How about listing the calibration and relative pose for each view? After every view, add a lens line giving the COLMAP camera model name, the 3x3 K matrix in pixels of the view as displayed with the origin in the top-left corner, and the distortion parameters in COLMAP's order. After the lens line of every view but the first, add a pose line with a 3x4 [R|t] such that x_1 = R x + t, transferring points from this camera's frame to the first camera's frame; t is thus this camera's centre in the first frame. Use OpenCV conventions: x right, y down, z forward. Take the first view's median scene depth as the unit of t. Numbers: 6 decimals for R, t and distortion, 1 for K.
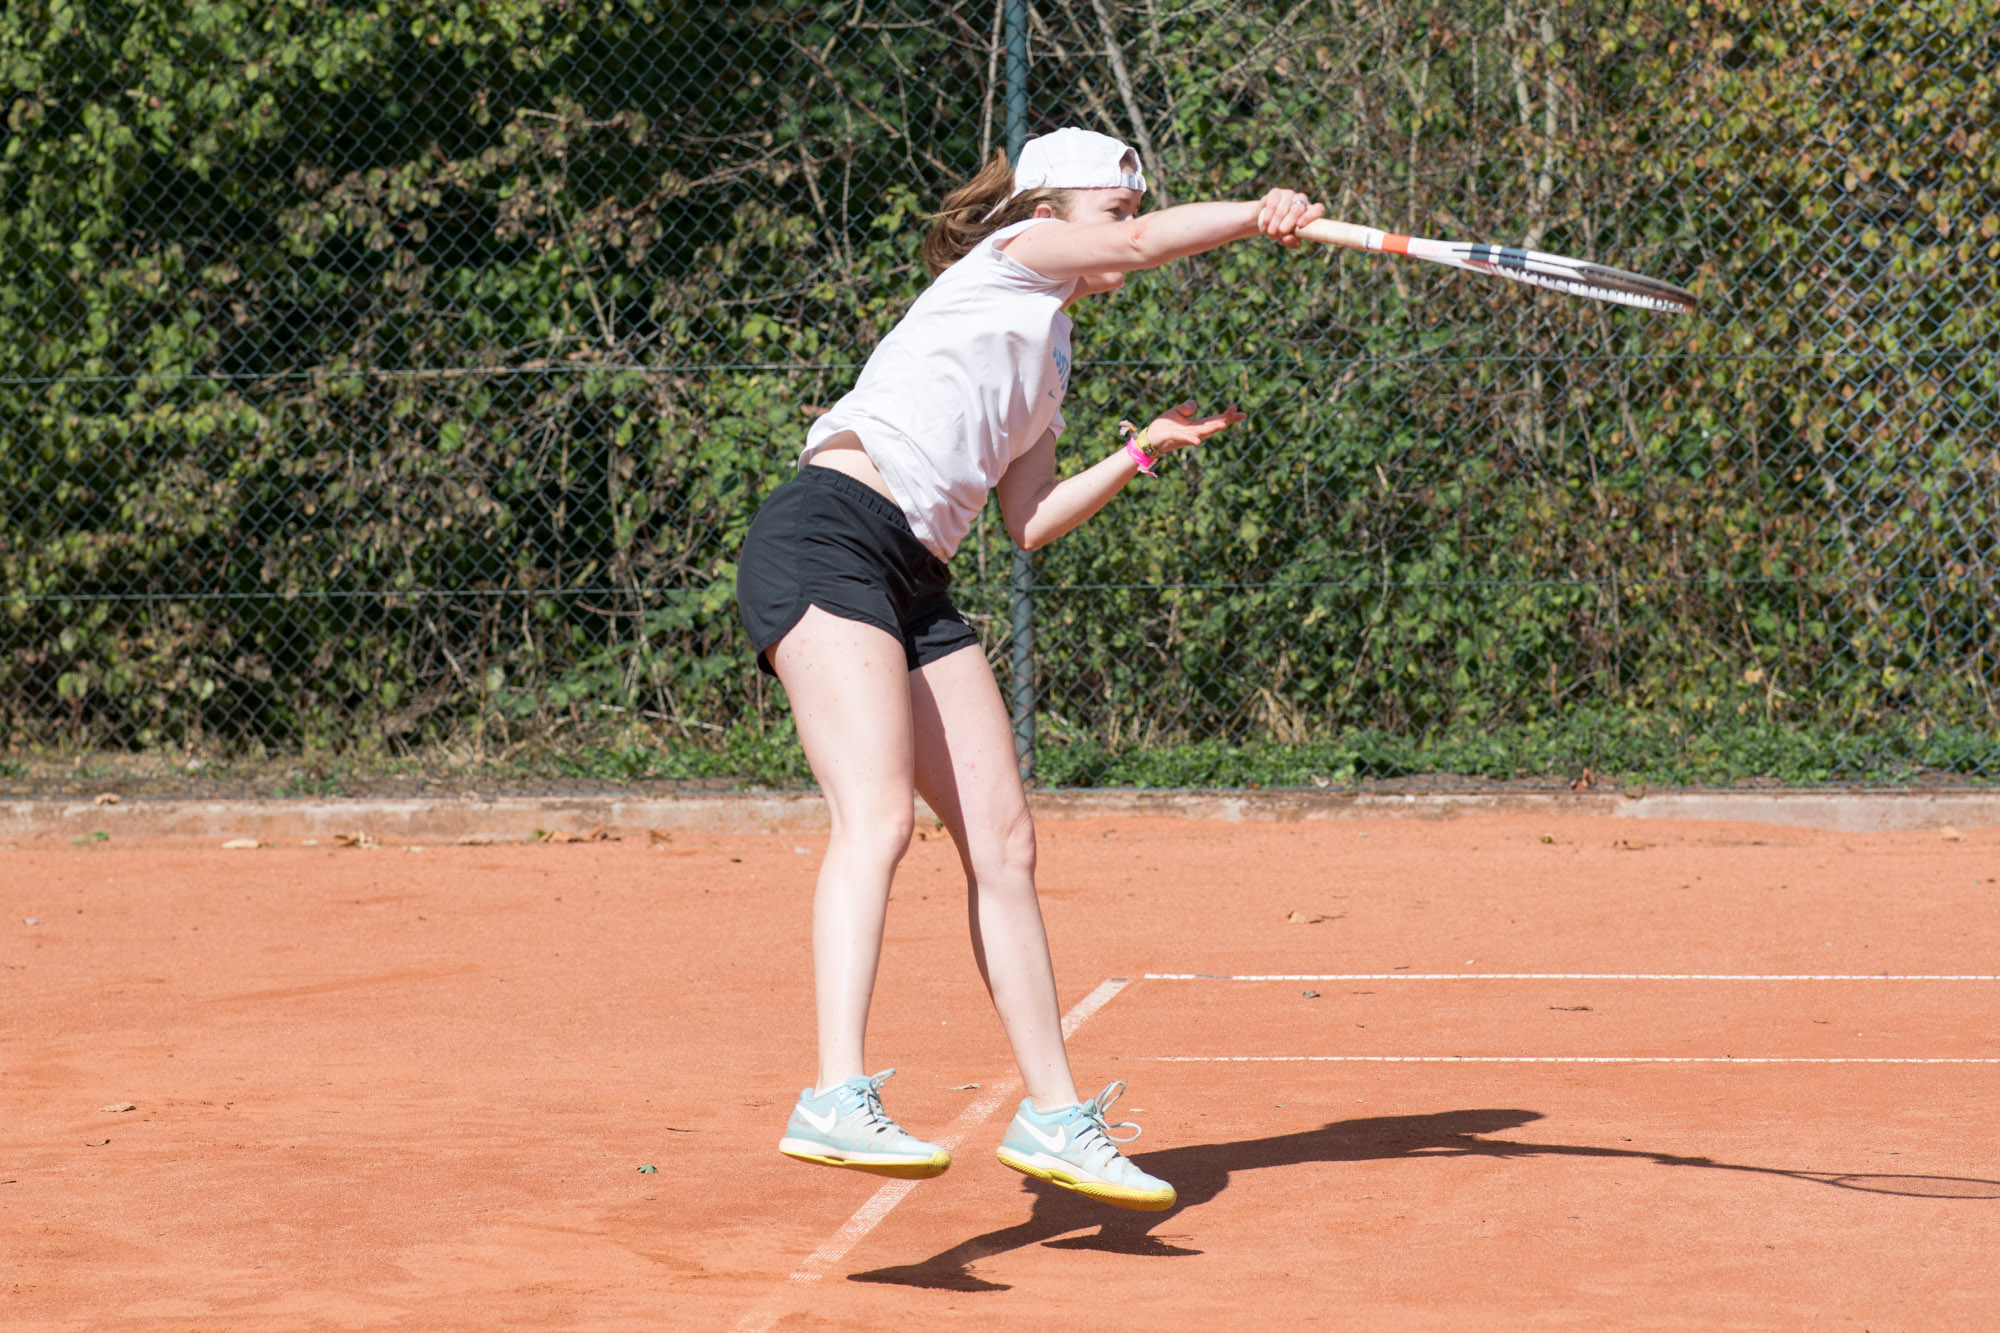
lens RADIAL K [[6263.2, 0, 1000.0], [0, 6263.2, 666.5], [0, 0, 1]] dist [-0.094362, 0.675810]
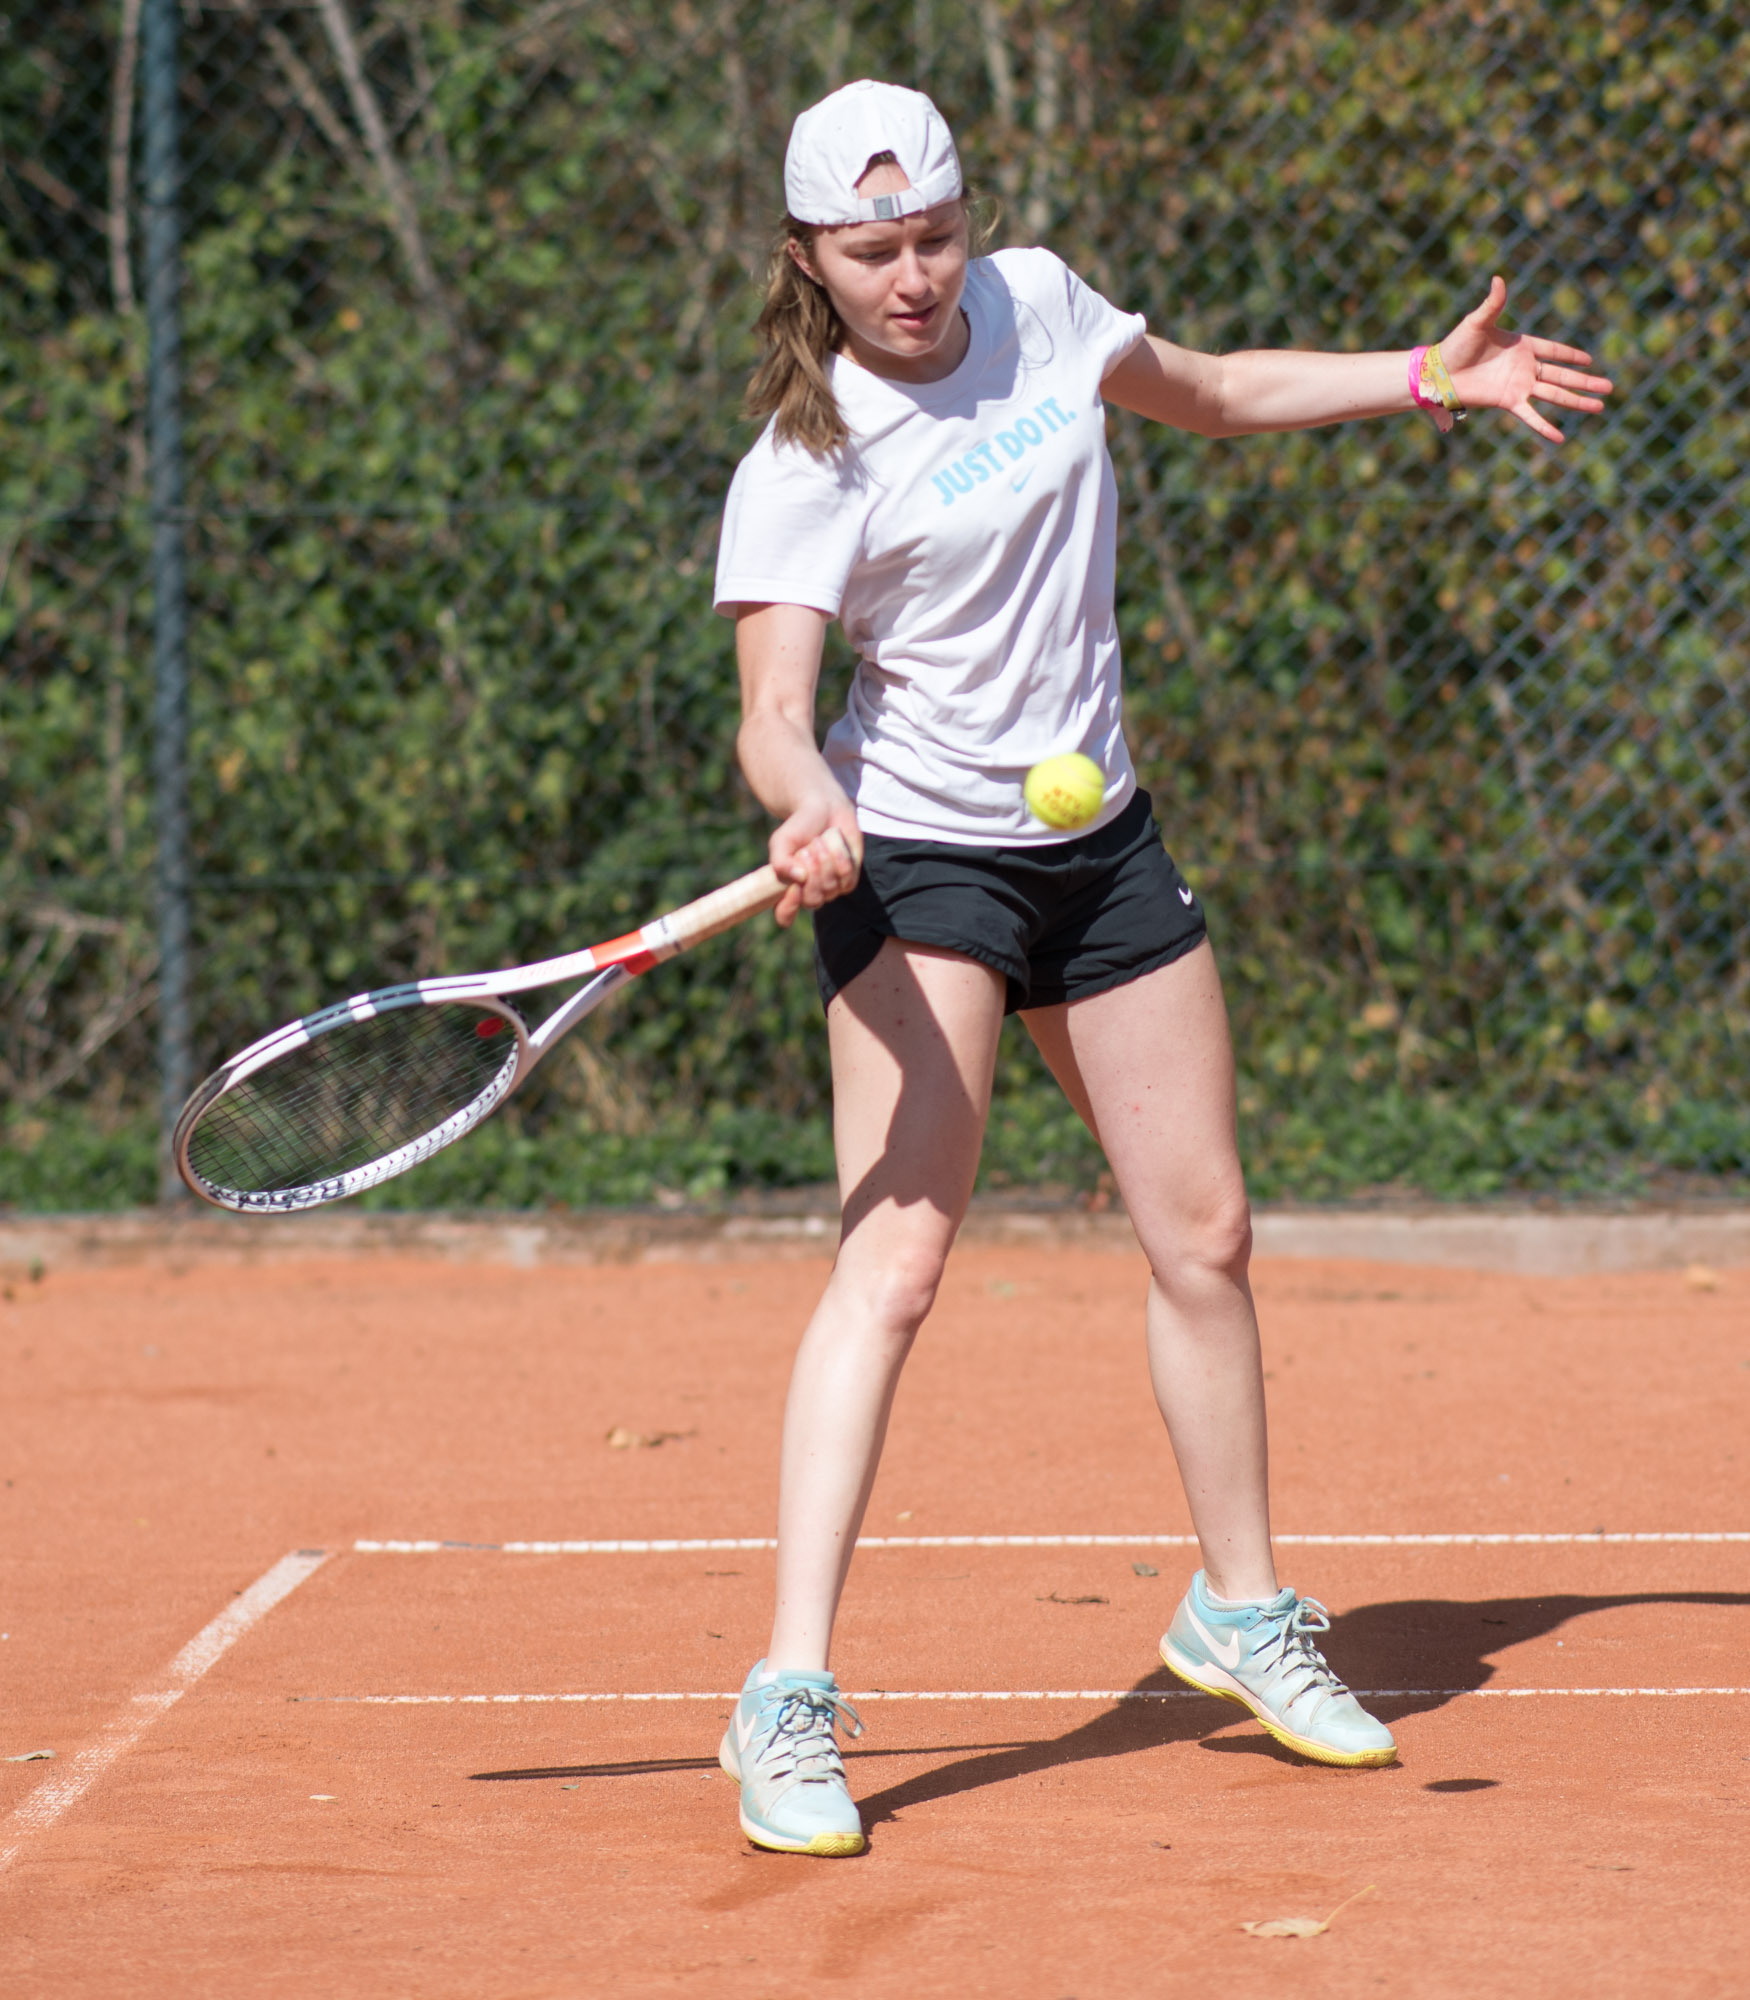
lens RADIAL K [[8018.9, 0, 875.0], [0, 8018.9, 1000.0], [0, 0, 1]] dist [0.109548, -2.575433]
pose [[0.998404, -0.005430, 0.056218, 0.027219], [0.004671, 0.999896, 0.013615, -0.011159], [-0.056286, -0.013331, 0.998326, 0.219674]]
